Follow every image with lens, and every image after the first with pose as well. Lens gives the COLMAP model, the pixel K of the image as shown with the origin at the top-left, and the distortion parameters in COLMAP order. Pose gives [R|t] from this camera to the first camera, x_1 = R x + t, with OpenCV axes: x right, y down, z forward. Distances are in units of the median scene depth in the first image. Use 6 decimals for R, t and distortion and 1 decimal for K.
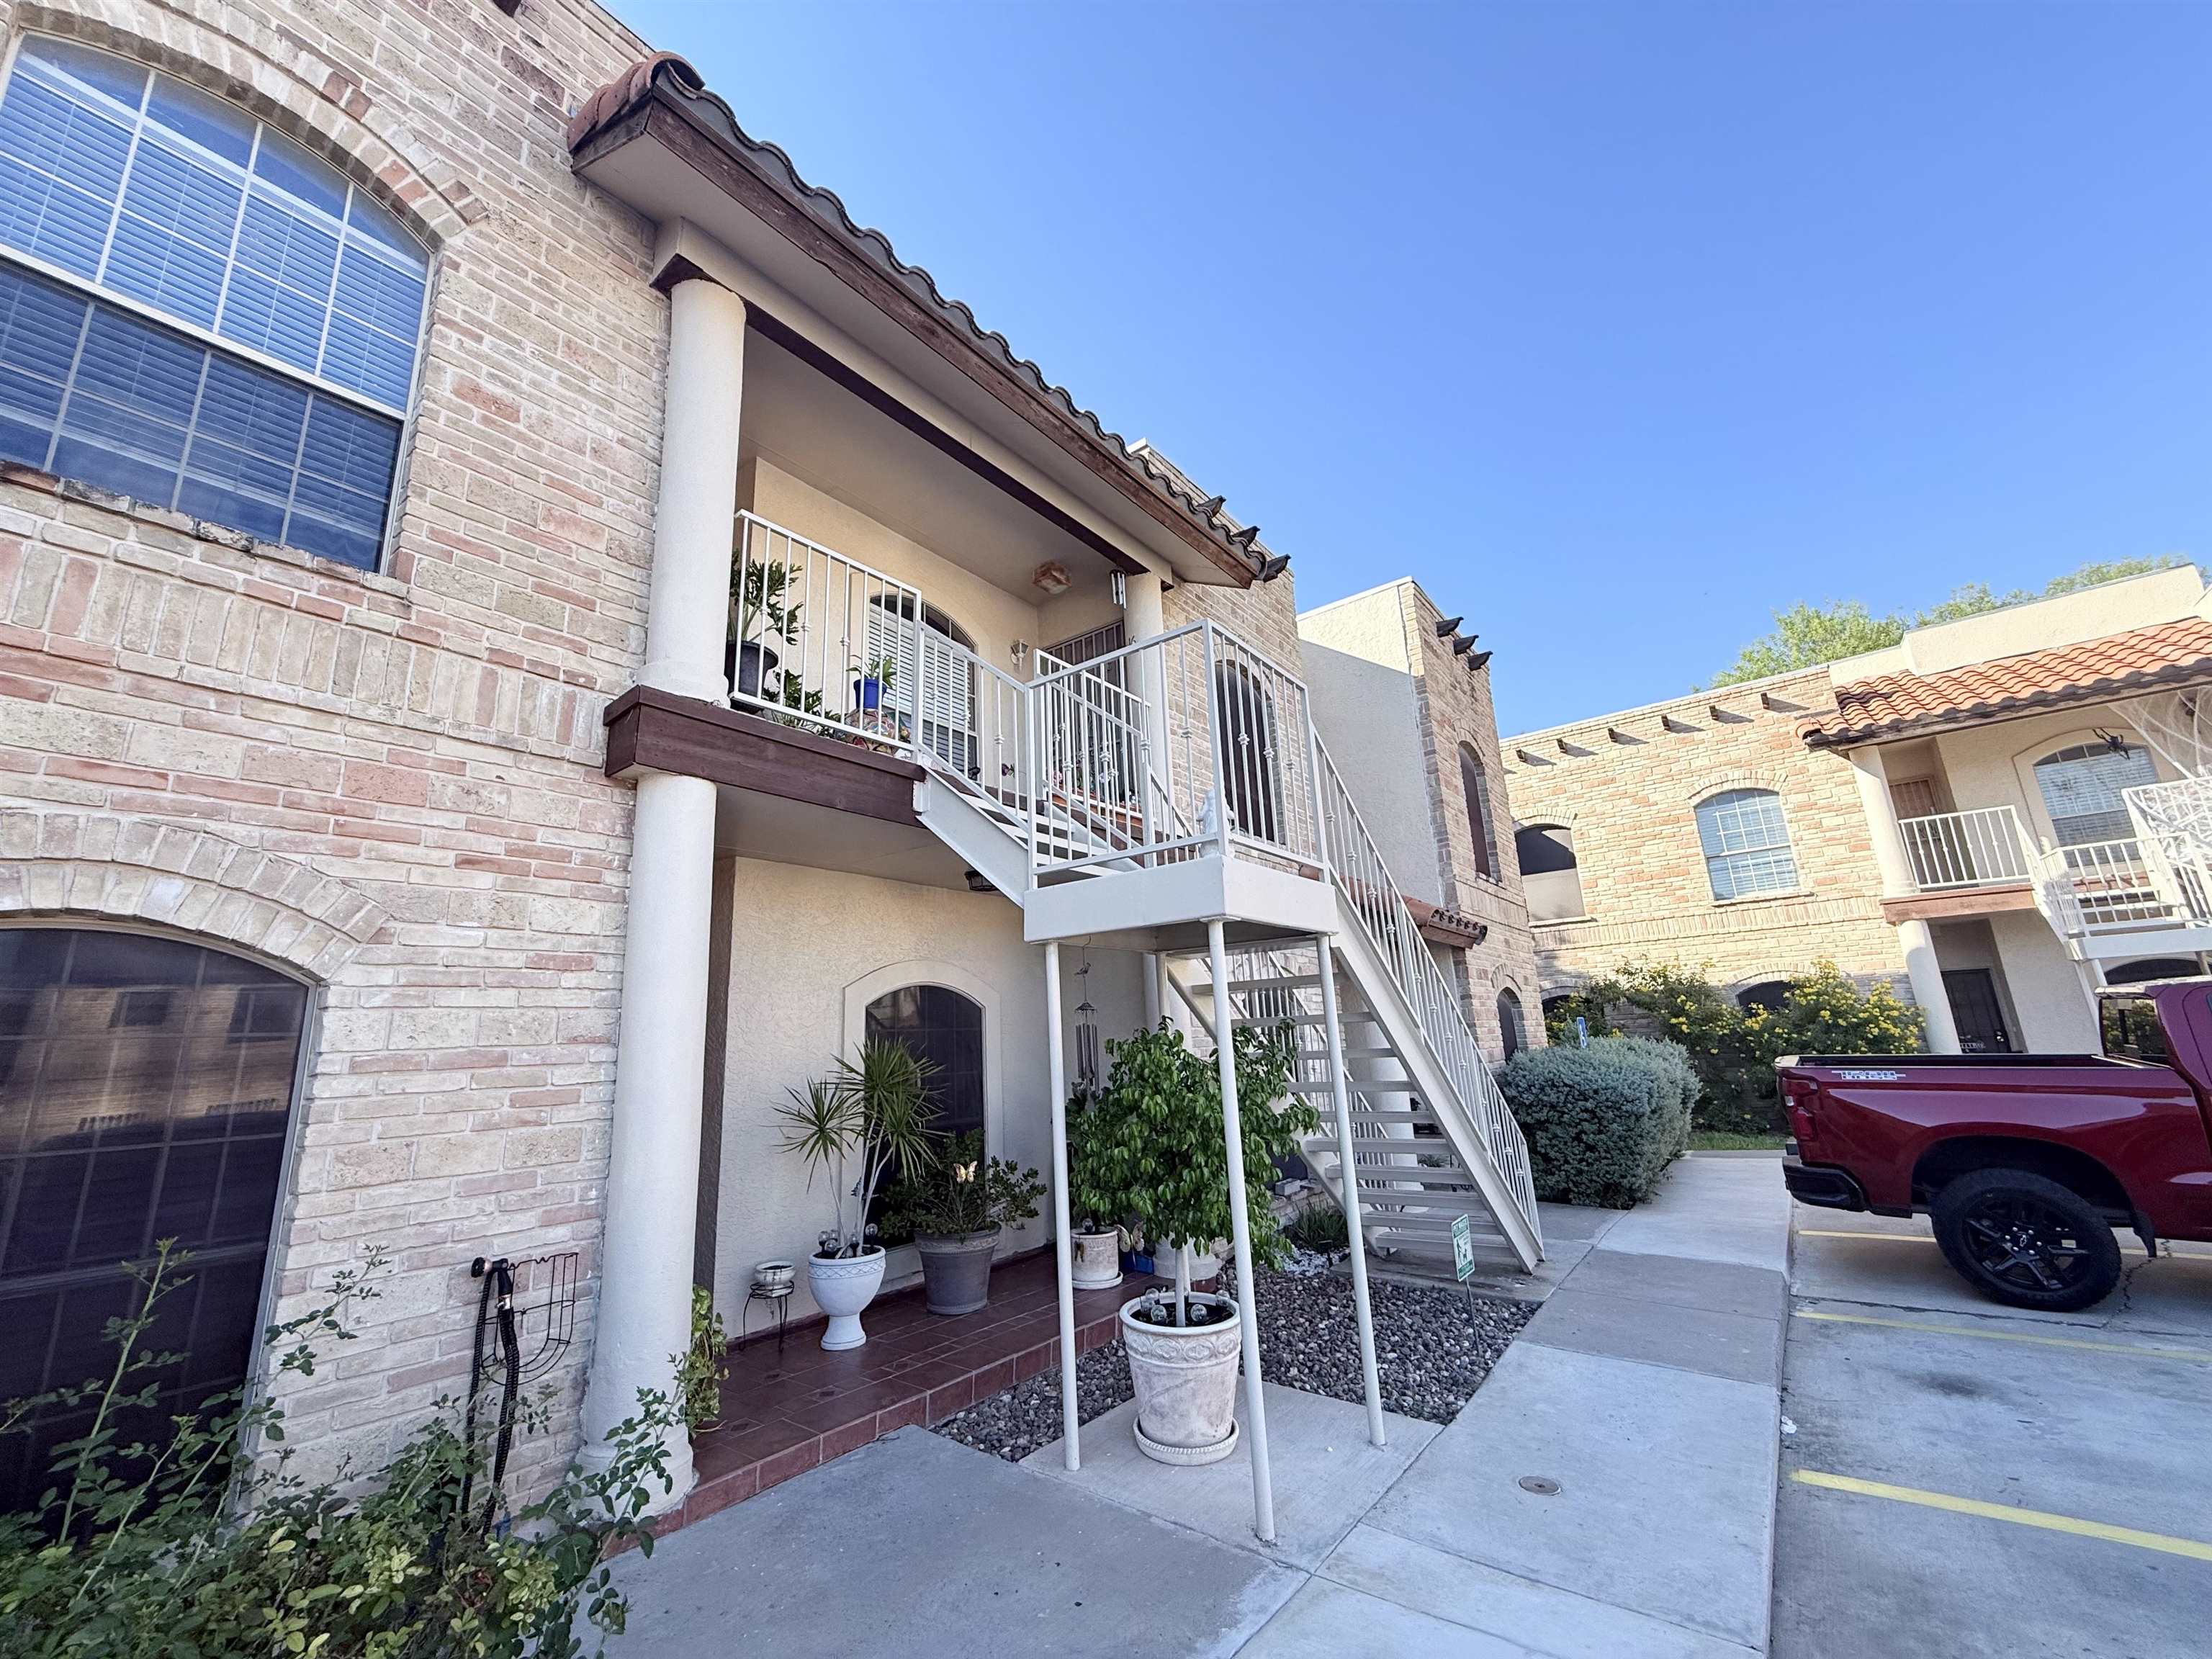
lens RADIAL K [[882.7, 0, 1106.0], [0, 882.7, 829.5], [0, 0, 1]] dist [0.000472, -0.000135]
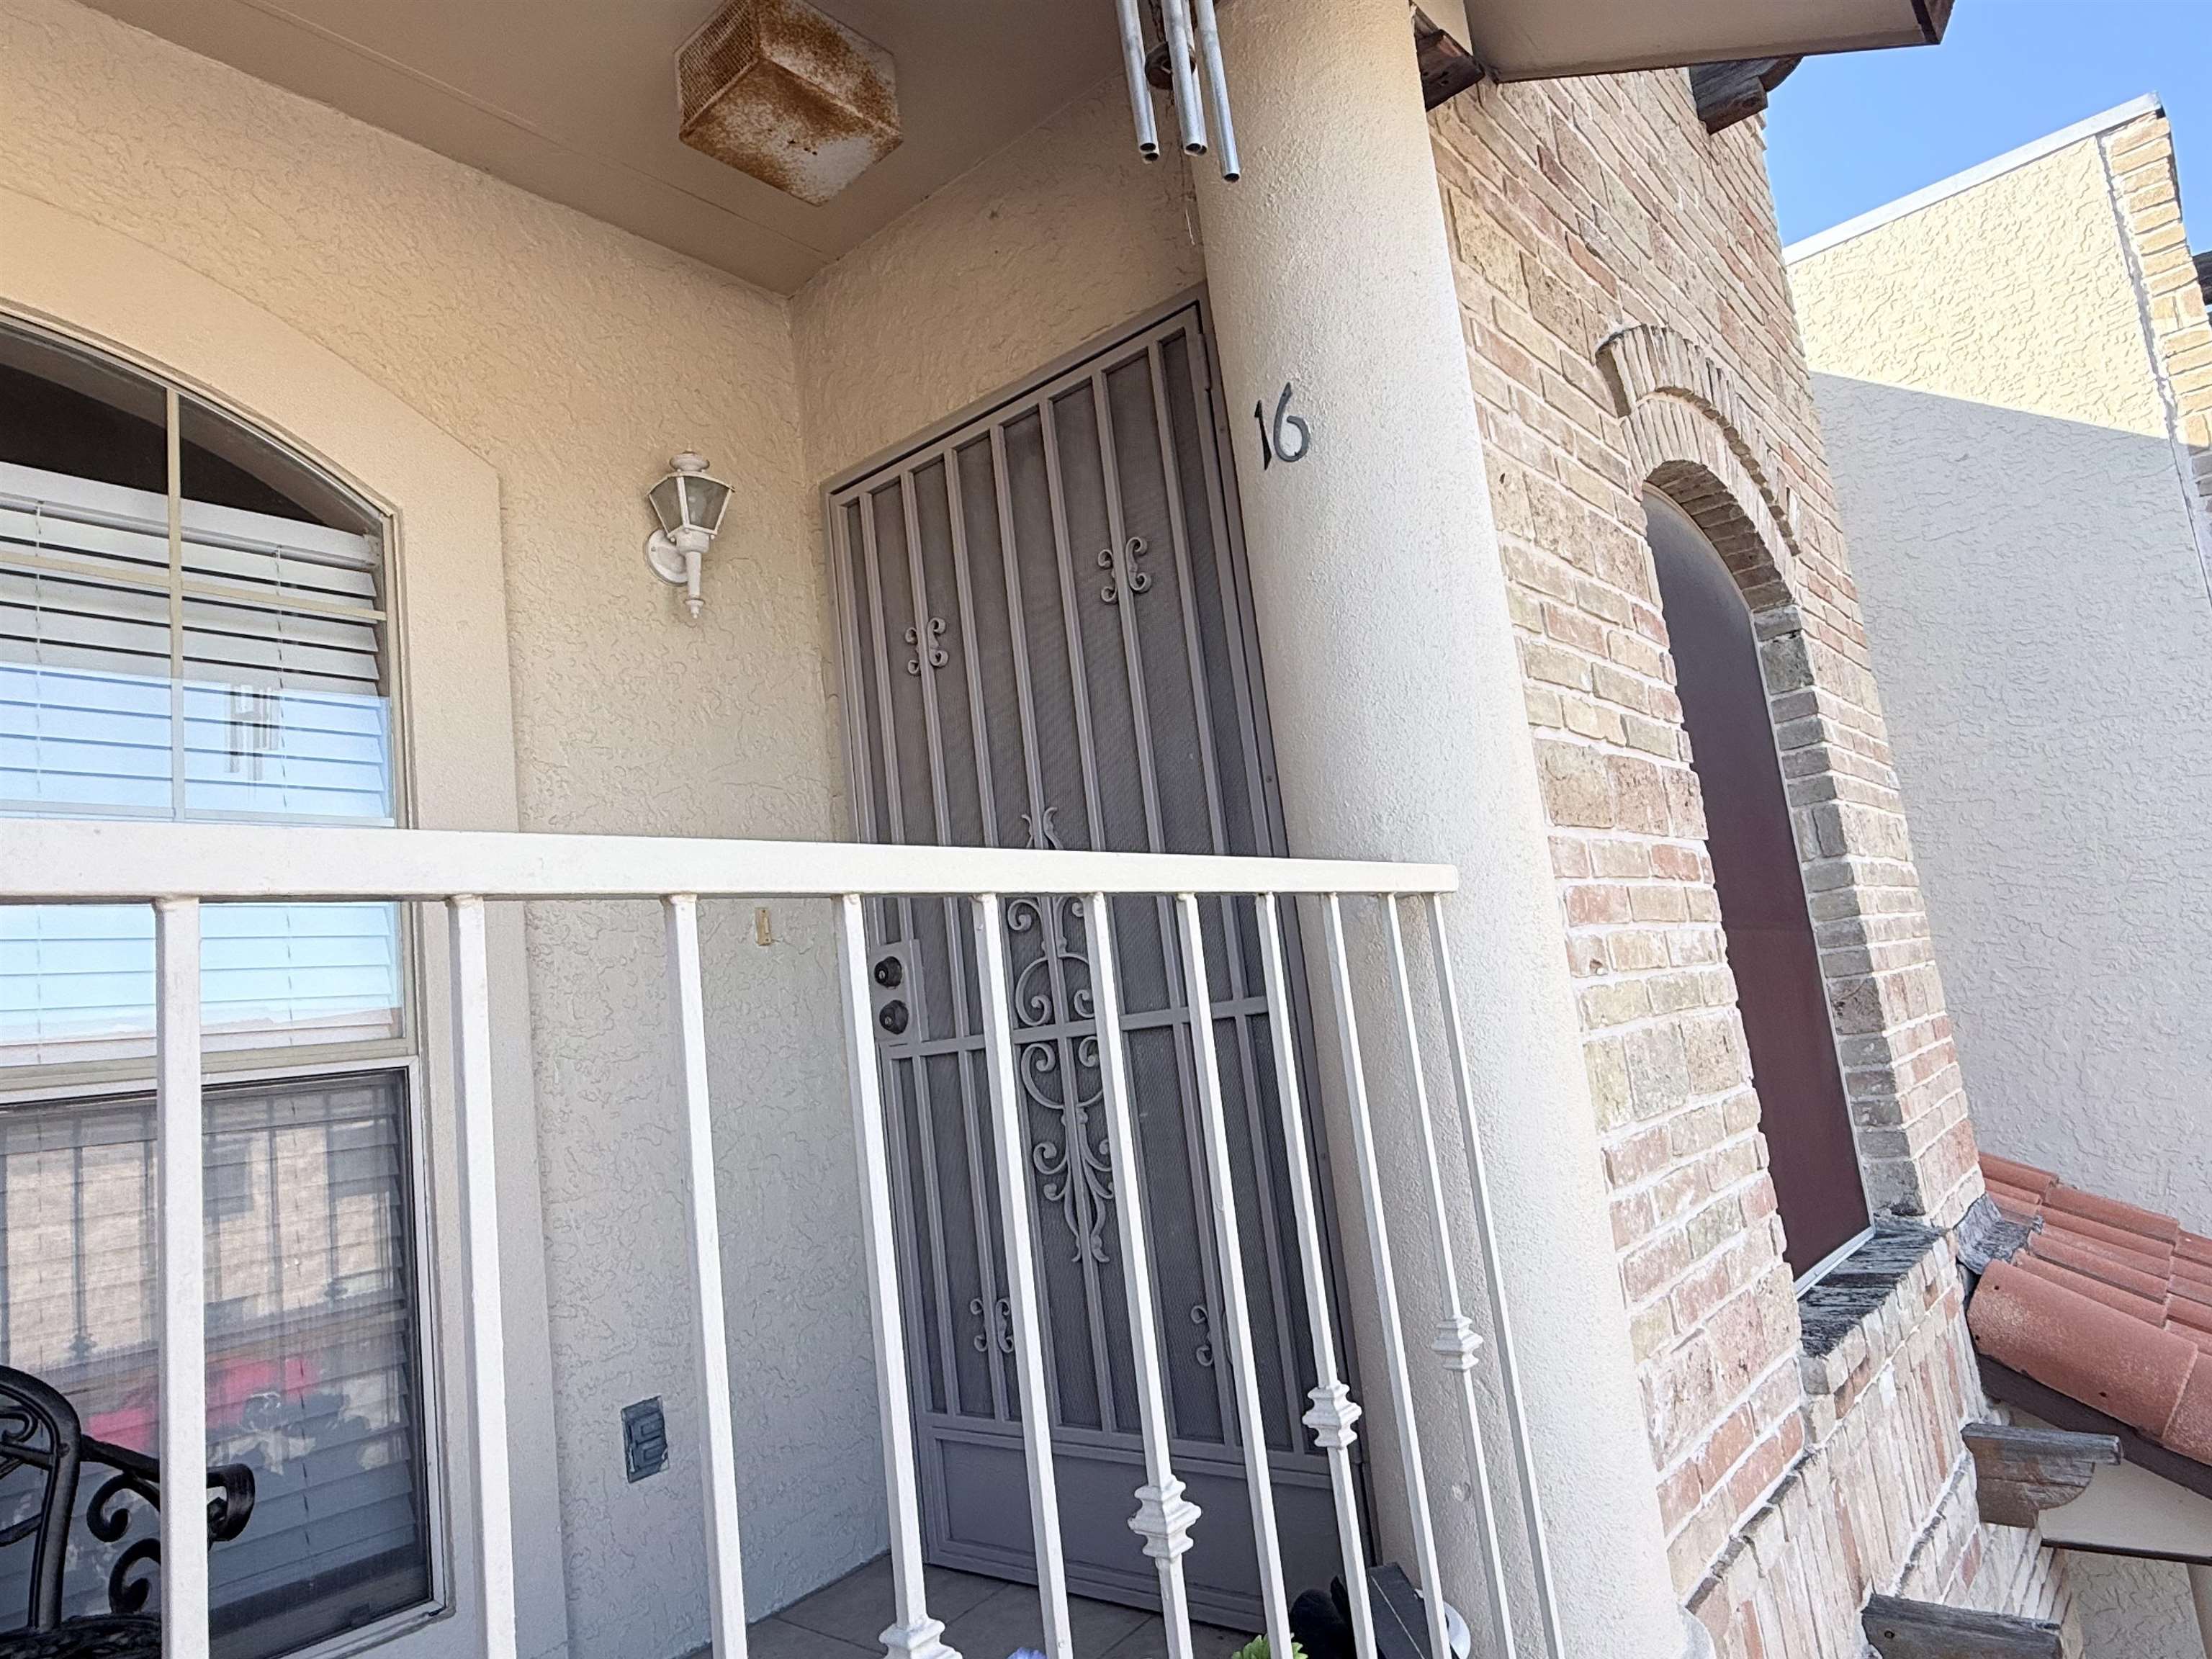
lens RADIAL K [[1369.6, 0, 1106.0], [0, 1369.6, 829.5], [0, 0, 1]] dist [0.002297, 0.001751]
pose [[0.996821, -0.079154, -0.009102, -0.004965], [0.079650, 0.992866, 0.088733, -0.152531], [0.002014, -0.089176, 0.996014, 0.690482]]
